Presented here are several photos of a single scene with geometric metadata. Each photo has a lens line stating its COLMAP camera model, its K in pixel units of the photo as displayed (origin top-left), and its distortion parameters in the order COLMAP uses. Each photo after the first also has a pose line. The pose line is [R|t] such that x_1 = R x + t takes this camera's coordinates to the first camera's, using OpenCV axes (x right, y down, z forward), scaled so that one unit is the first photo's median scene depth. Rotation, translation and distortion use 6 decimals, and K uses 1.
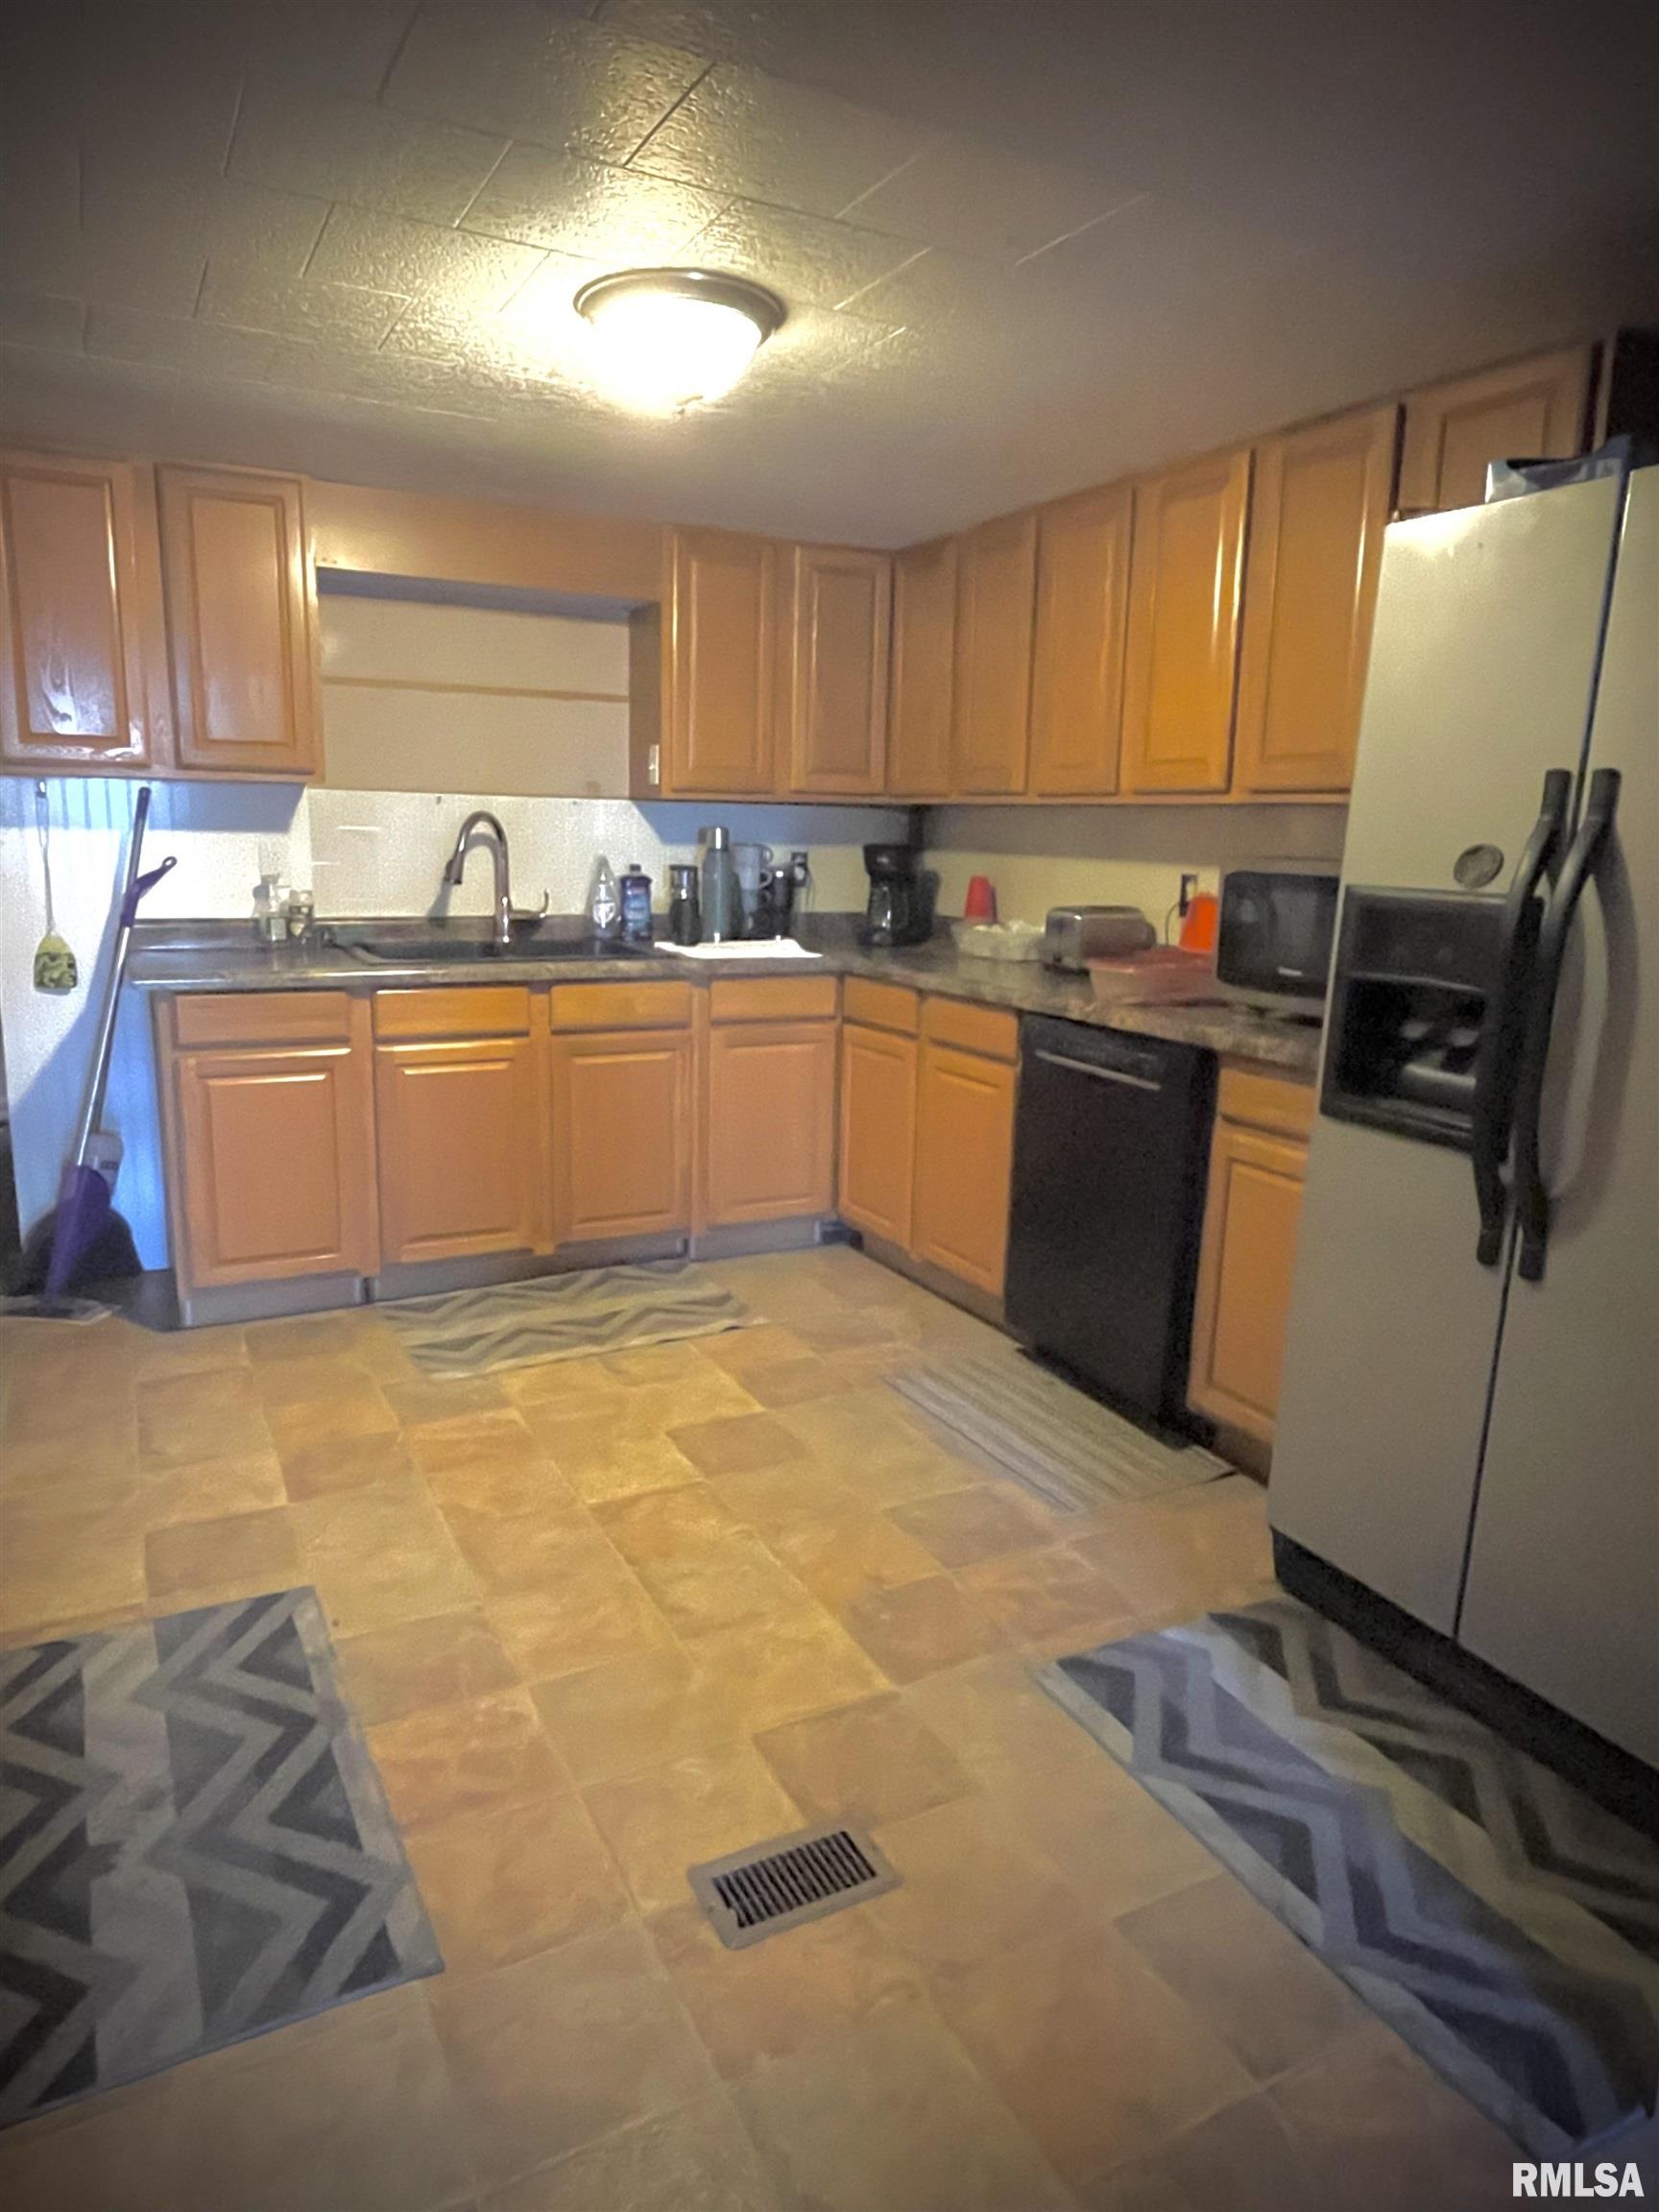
lens RADIAL K [[1367.9, 0, 823.4], [0, 1367.9, 1106.4], [0, 0, 1]] dist [-0.006637, -0.005791]
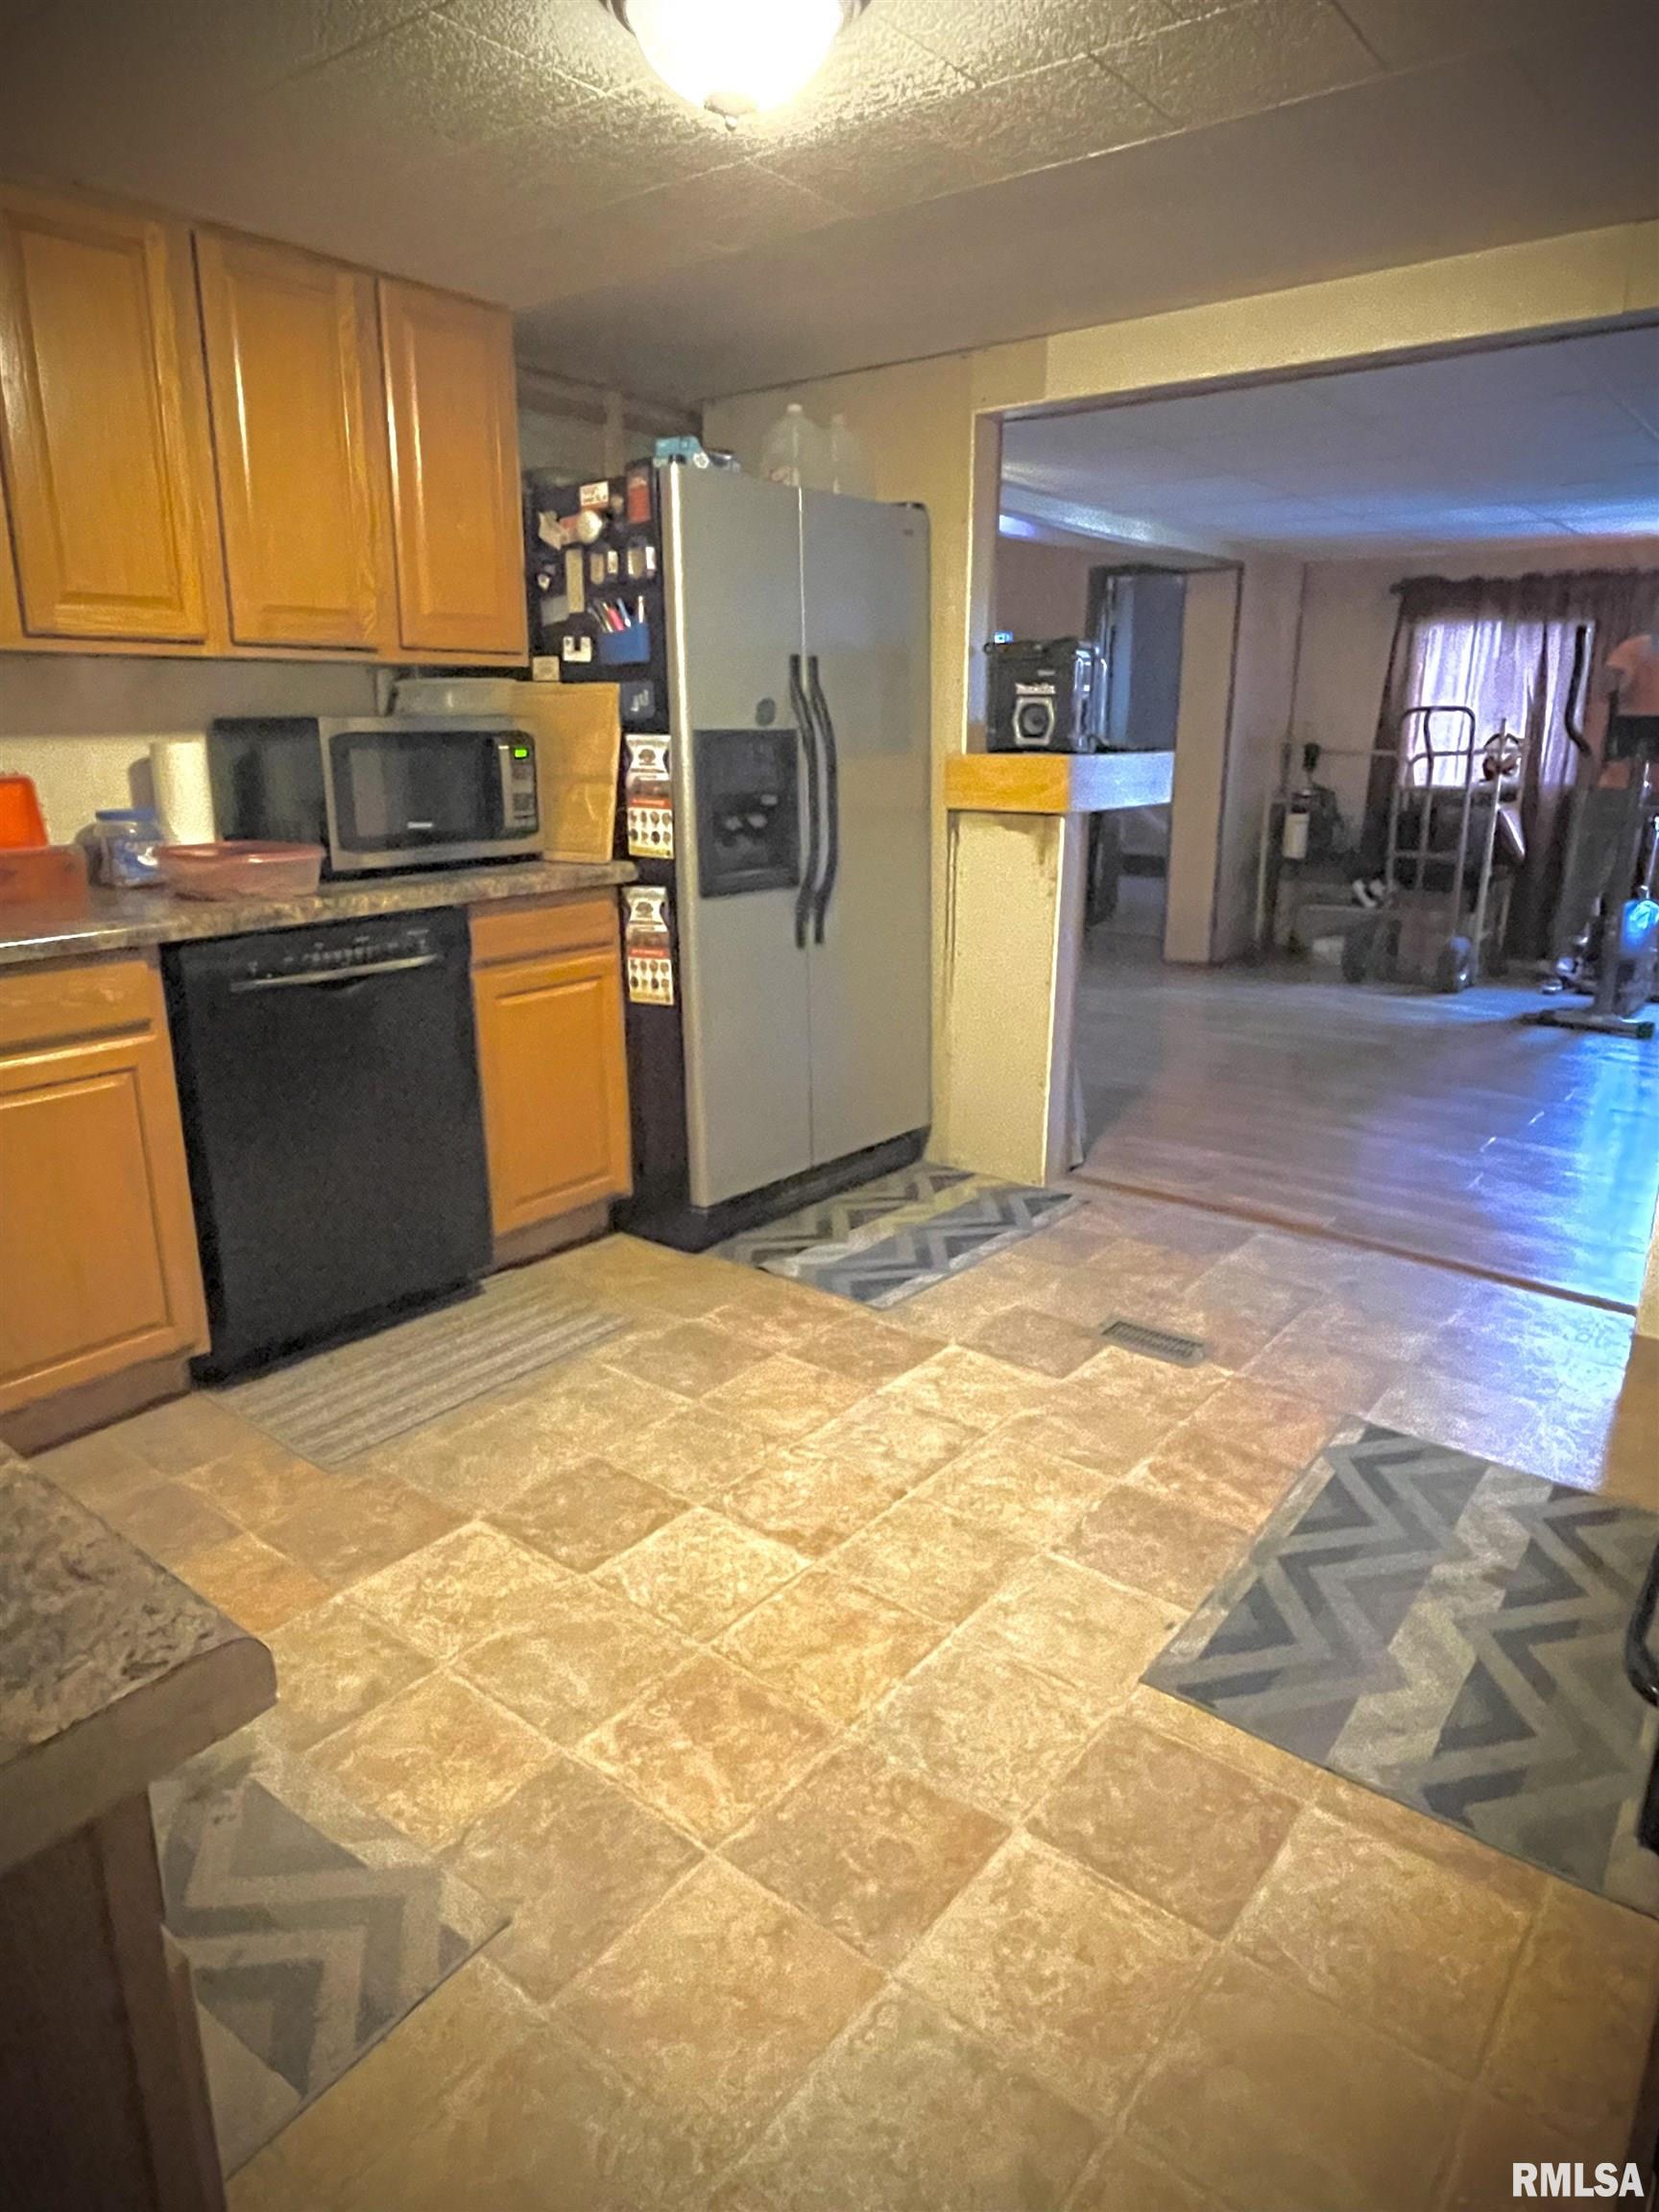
lens RADIAL K [[1367.9, 0, 826.5], [0, 1367.9, 1083.7], [0, 0, 1]] dist [-0.006637, -0.005791]
pose [[-0.405346, -0.264194, 0.875155, -0.979524], [0.175428, 0.917056, 0.358096, -0.304747], [-0.897173, 0.298679, -0.325378, 1.432399]]
